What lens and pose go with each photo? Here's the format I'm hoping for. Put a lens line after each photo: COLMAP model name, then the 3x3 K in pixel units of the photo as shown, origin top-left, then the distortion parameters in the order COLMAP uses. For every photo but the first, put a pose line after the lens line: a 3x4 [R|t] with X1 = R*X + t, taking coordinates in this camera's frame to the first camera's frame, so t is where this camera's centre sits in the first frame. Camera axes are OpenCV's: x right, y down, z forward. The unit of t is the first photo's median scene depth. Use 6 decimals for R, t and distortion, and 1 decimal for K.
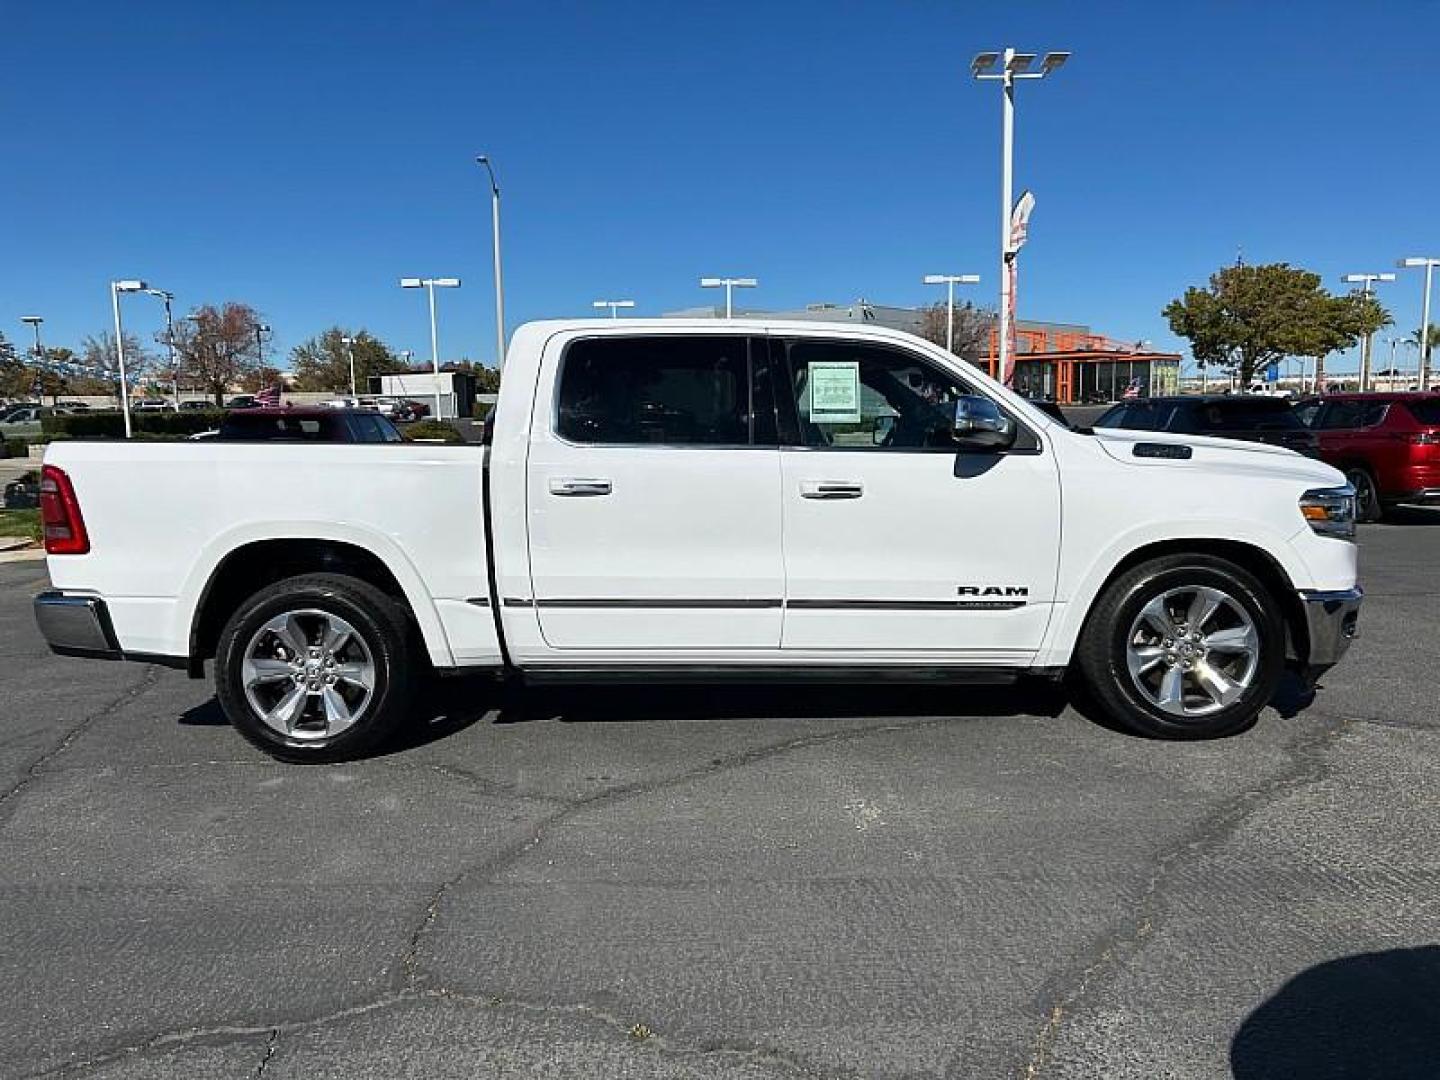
lens RADIAL K [[1088.9, 0, 713.1], [0, 1088.9, 542.3], [0, 0, 1]] dist [0.037201, -0.044795]
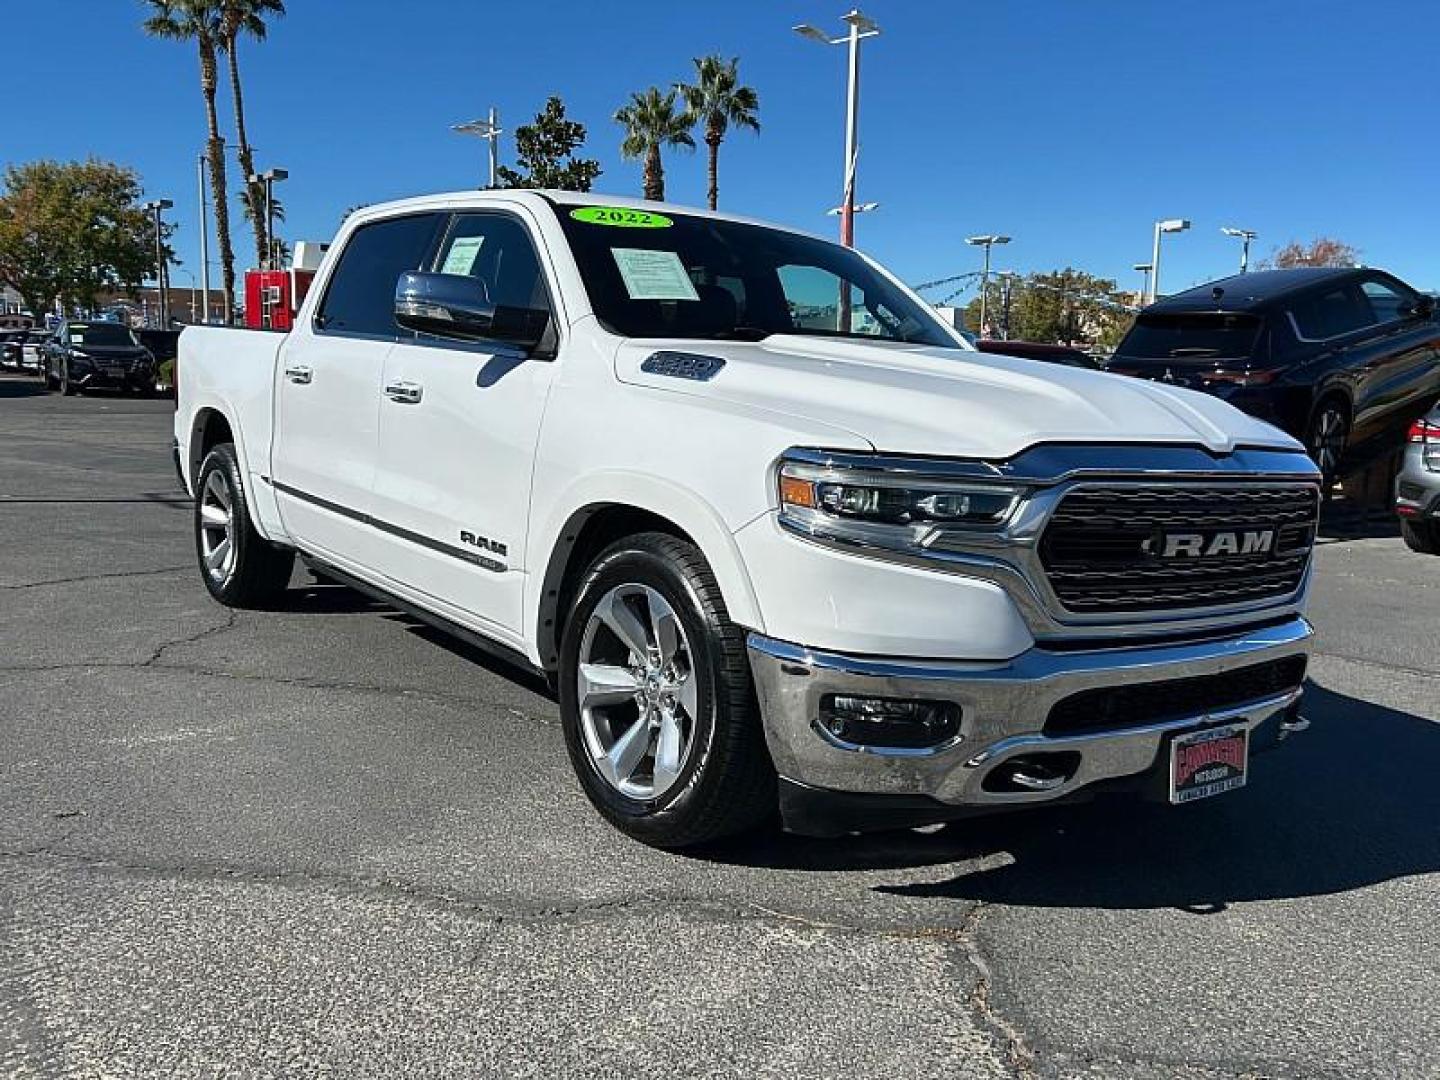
lens RADIAL K [[1219.5, 0, 704.2], [0, 1219.5, 536.2], [0, 0, 1]] dist [0.033873, -0.013167]
pose [[0.596257, 0.148239, -0.788988, 0.989797], [-0.135442, 0.987291, 0.083140, -0.048061], [0.791285, 0.057289, 0.608757, 0.615919]]
